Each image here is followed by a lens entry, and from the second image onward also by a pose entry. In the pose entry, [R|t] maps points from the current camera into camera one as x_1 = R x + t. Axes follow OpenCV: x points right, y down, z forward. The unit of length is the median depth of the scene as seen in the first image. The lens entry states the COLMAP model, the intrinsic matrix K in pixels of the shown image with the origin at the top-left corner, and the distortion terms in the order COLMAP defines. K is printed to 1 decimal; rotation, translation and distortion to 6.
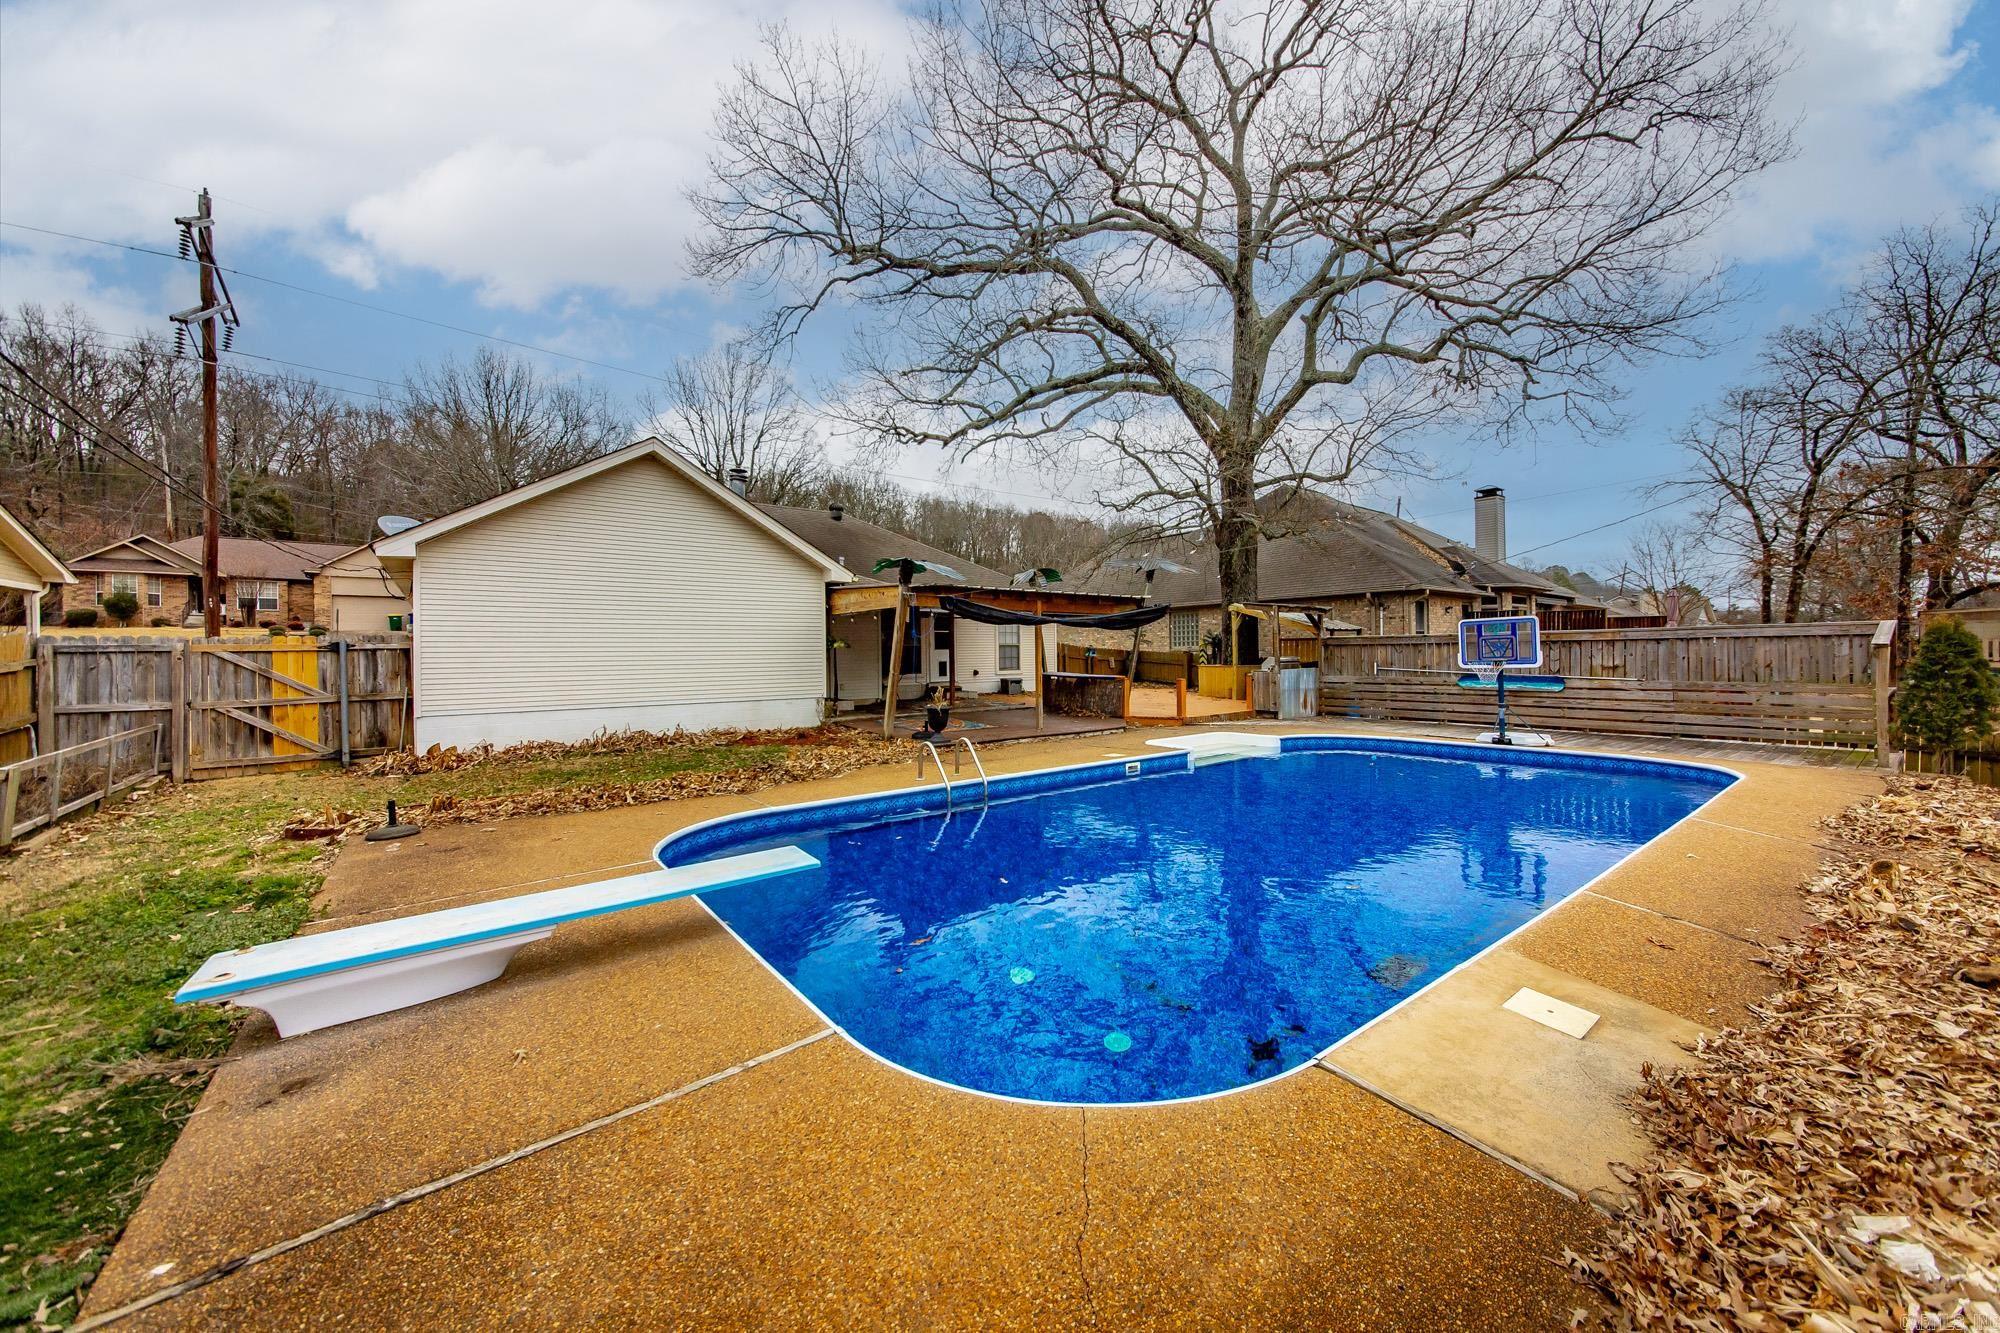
lens RADIAL K [[749.7, 0, 995.4], [0, 749.7, 667.1], [0, 0, 1]] dist [-0.015659, 0.000395]
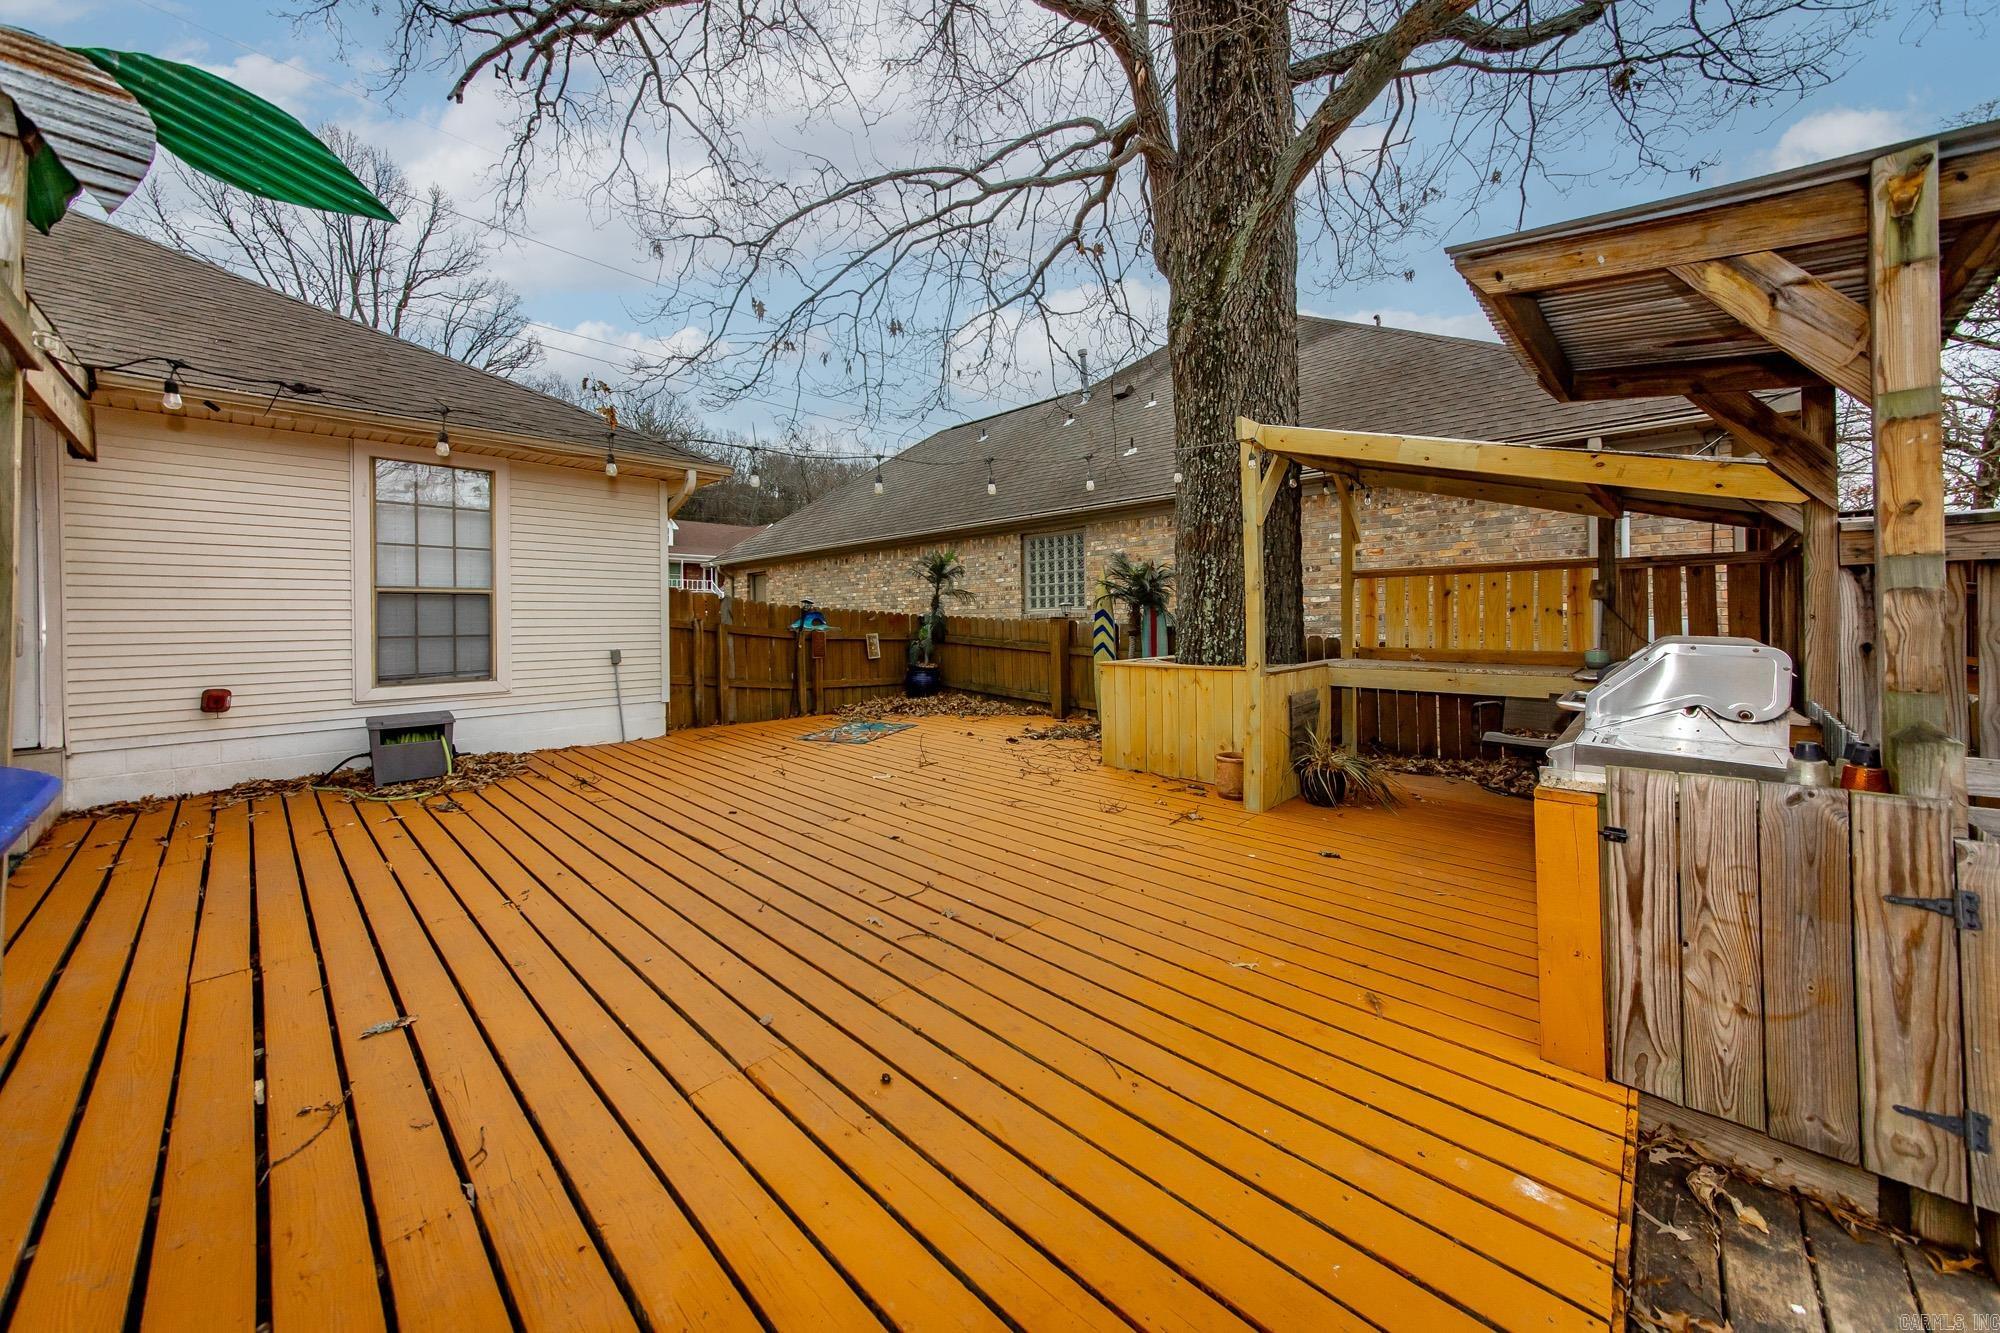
lens RADIAL K [[714.4, 0, 991.8], [0, 714.4, 620.4], [0, 0, 1]] dist [0.018388, 0.000278]
pose [[0.987584, 0.002517, 0.157069, 0.179609], [0.000827, 0.999774, -0.021220, -0.013002], [-0.157087, 0.021087, 0.987360, 0.704722]]
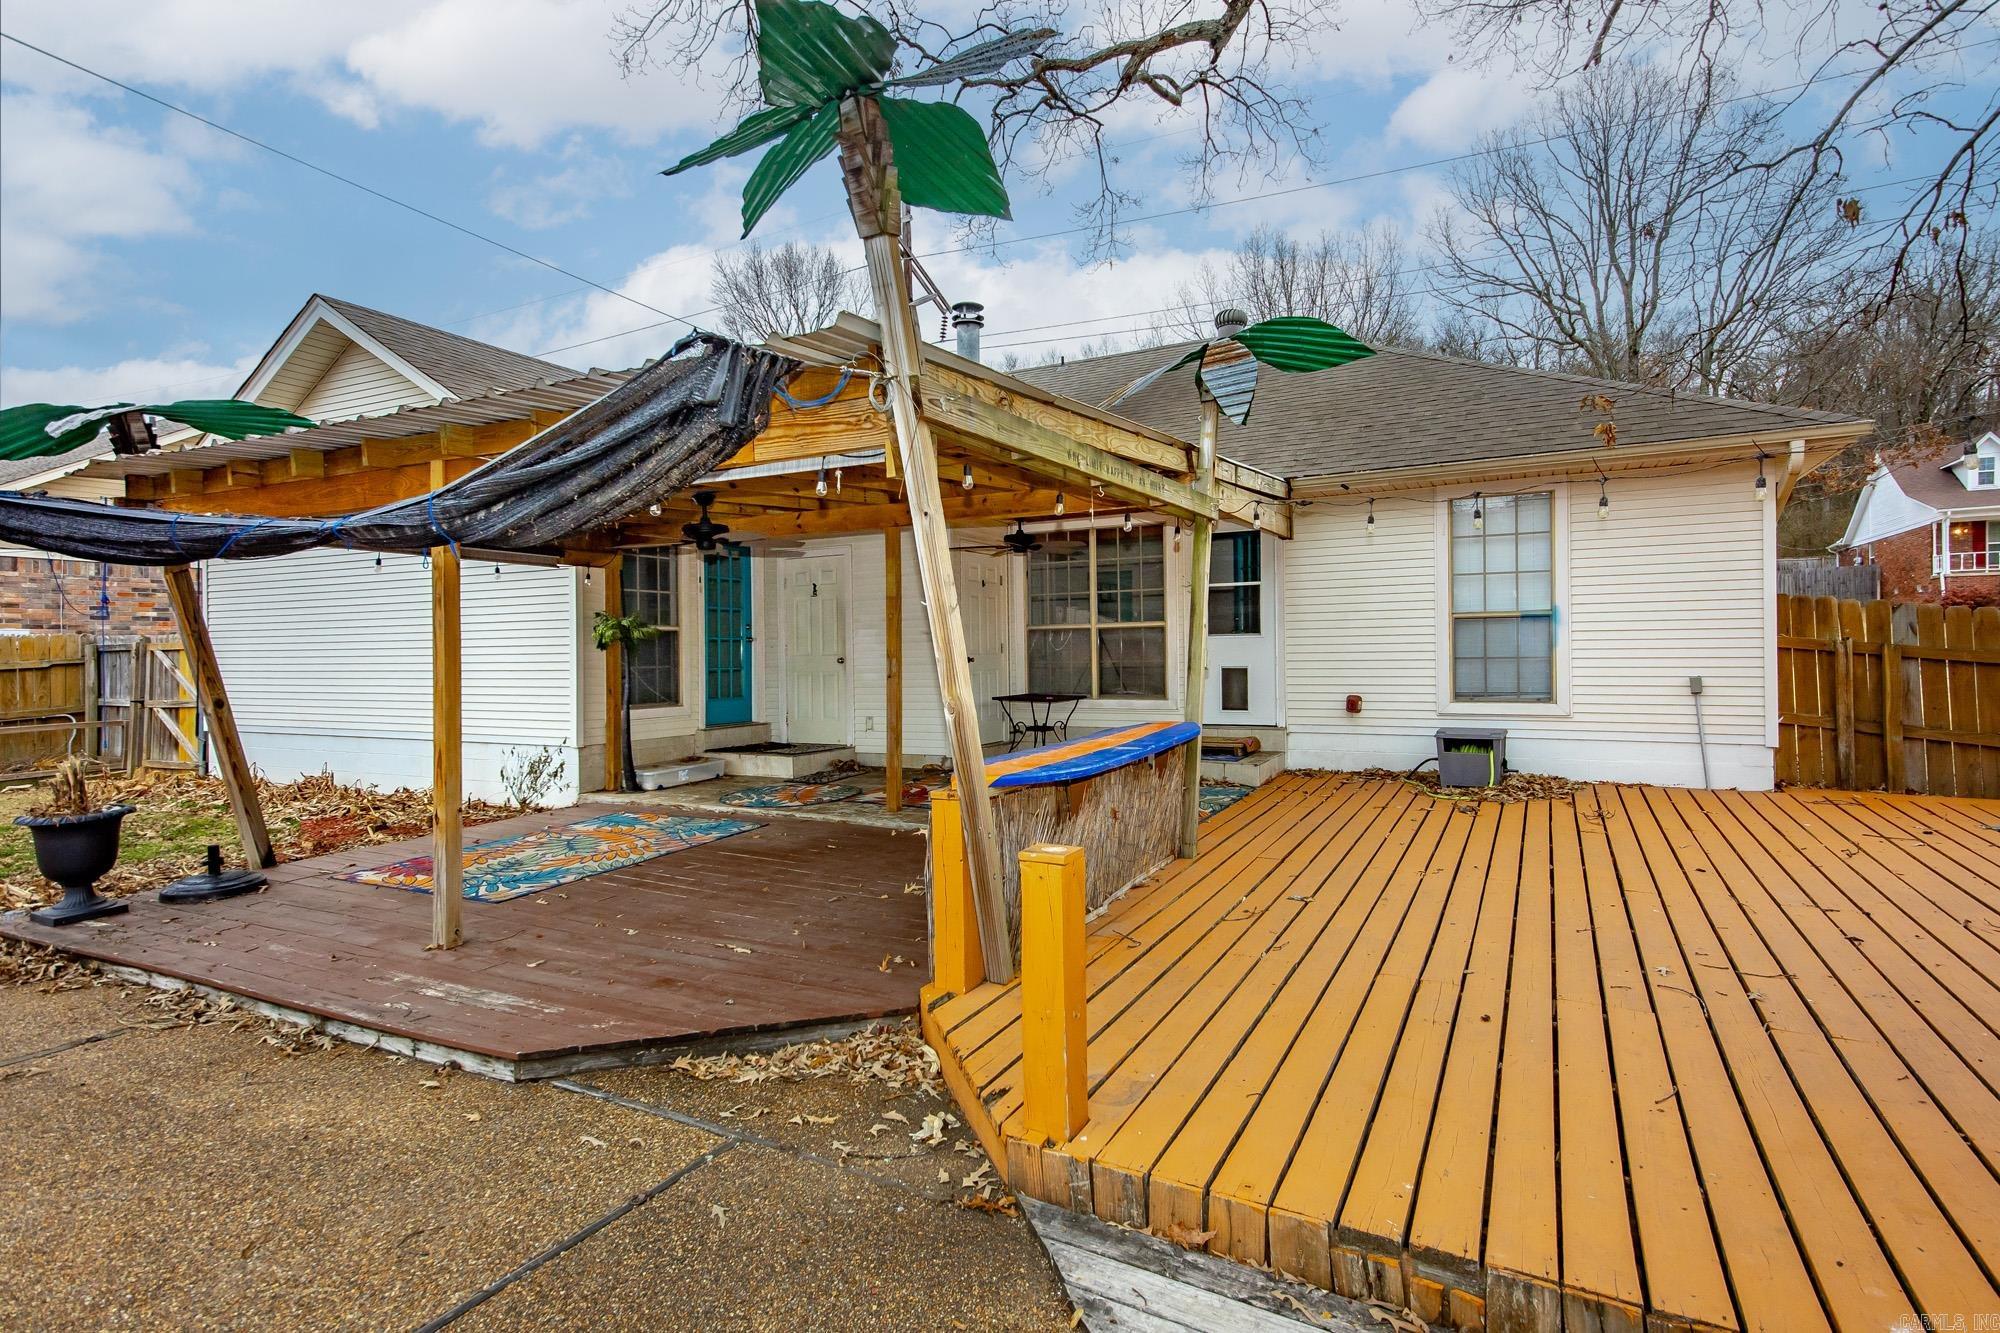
lens RADIAL K [[1025.9, 0, 1000.0], [0, 1025.9, 642.2], [0, 0, 1]] dist [0.003370, 0.000269]
pose [[0.422738, 0.004242, -0.906242, 0.298681], [-0.007359, 0.999972, 0.001248, -0.018113], [0.906222, 0.006141, 0.422757, 0.654342]]
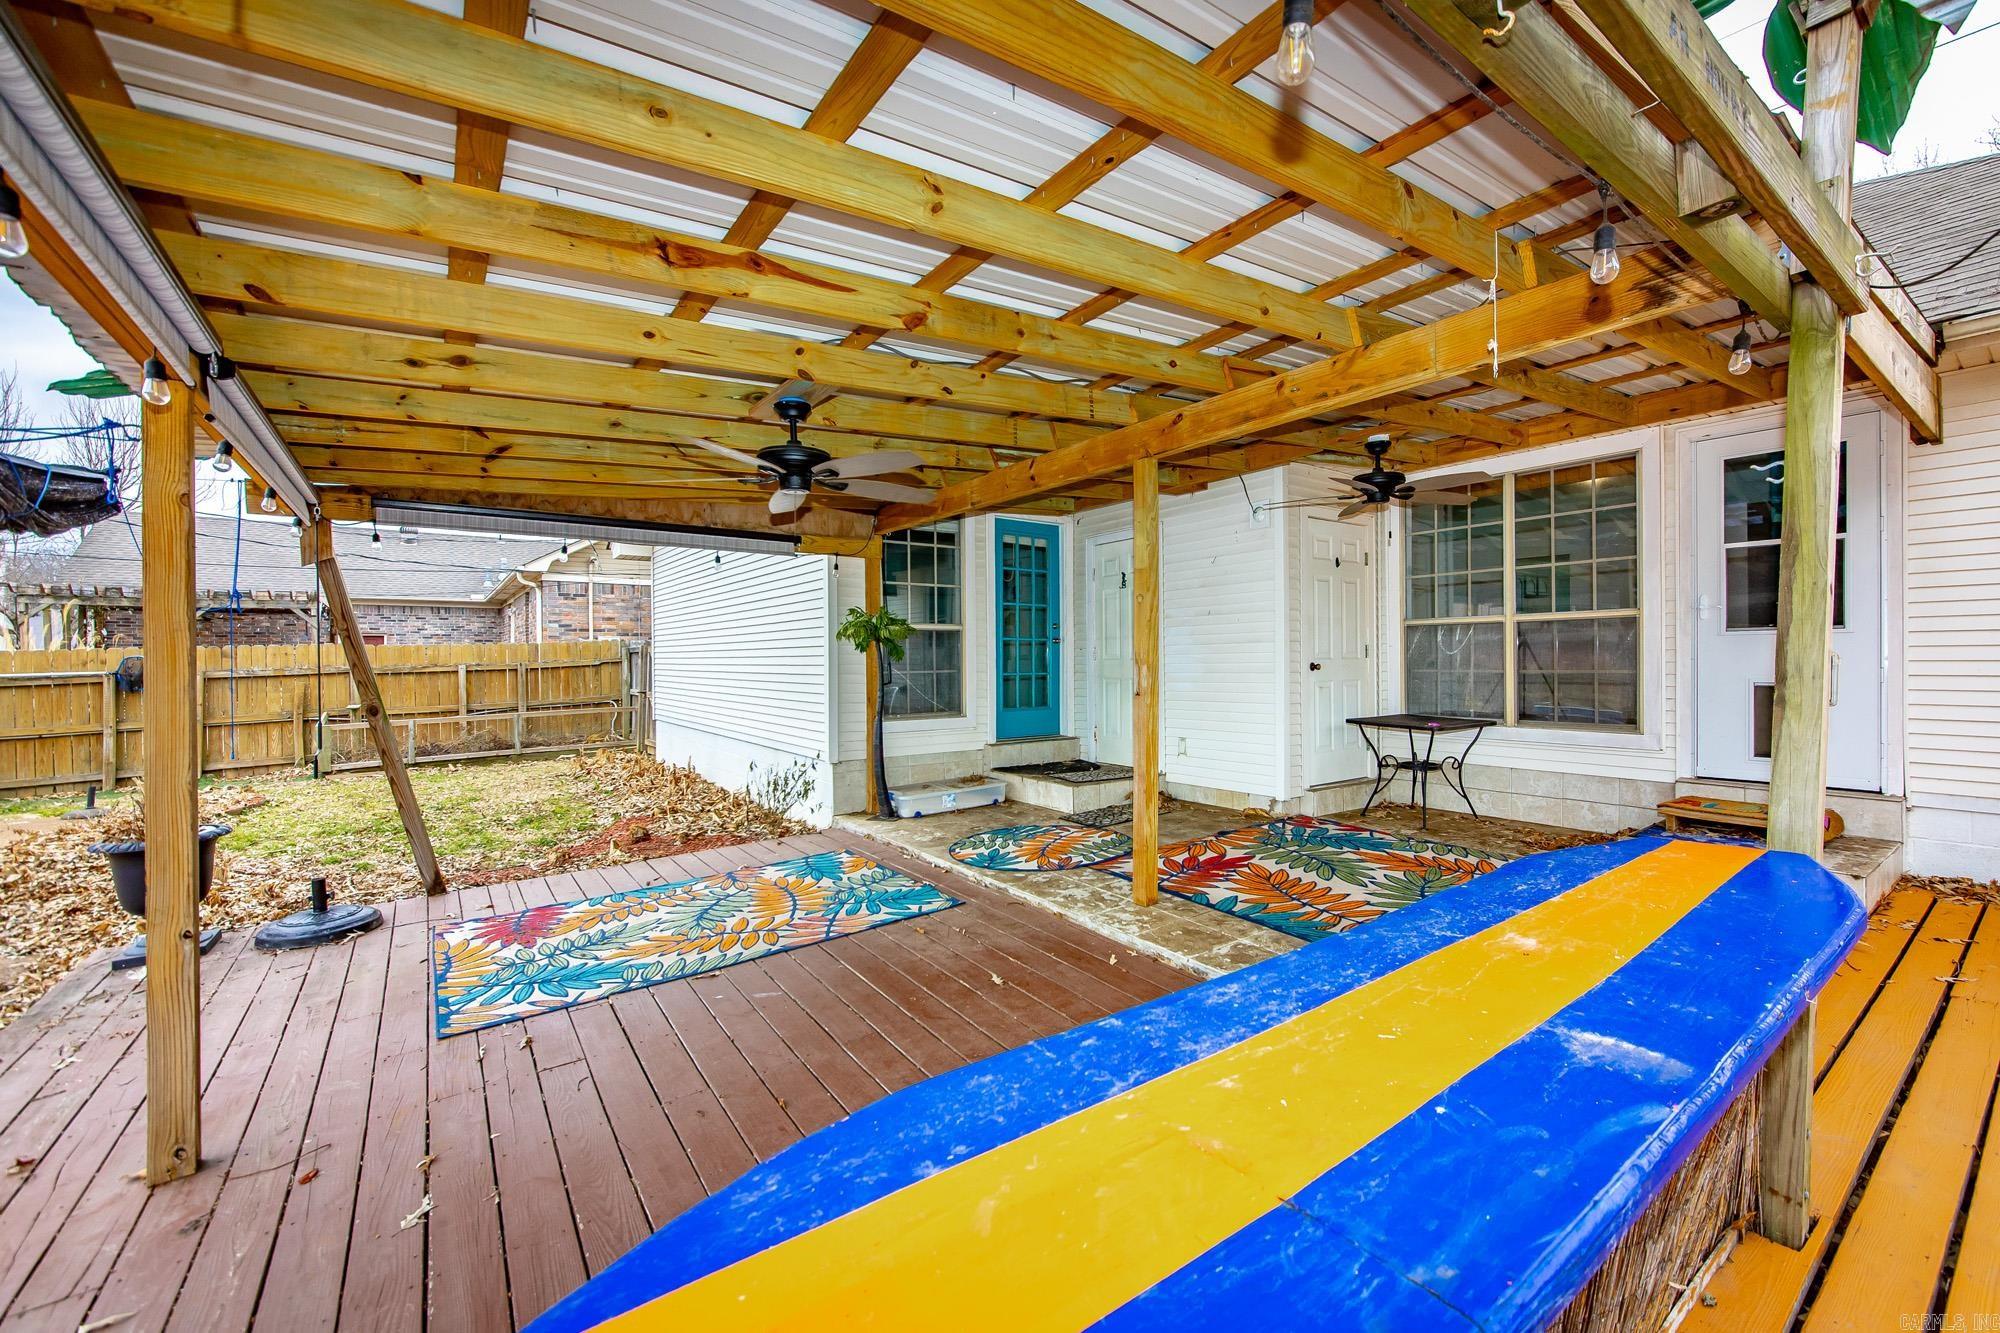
lens RADIAL K [[816.1, 0, 1054.3], [0, 816.1, 666.3], [0, 0, 1]] dist [-0.002544, -0.000224]
pose [[0.010463, 0.026390, -0.999597, 0.143717], [-0.006965, 0.999629, 0.026318, -0.016186], [0.999921, 0.006687, 0.010643, 0.747689]]
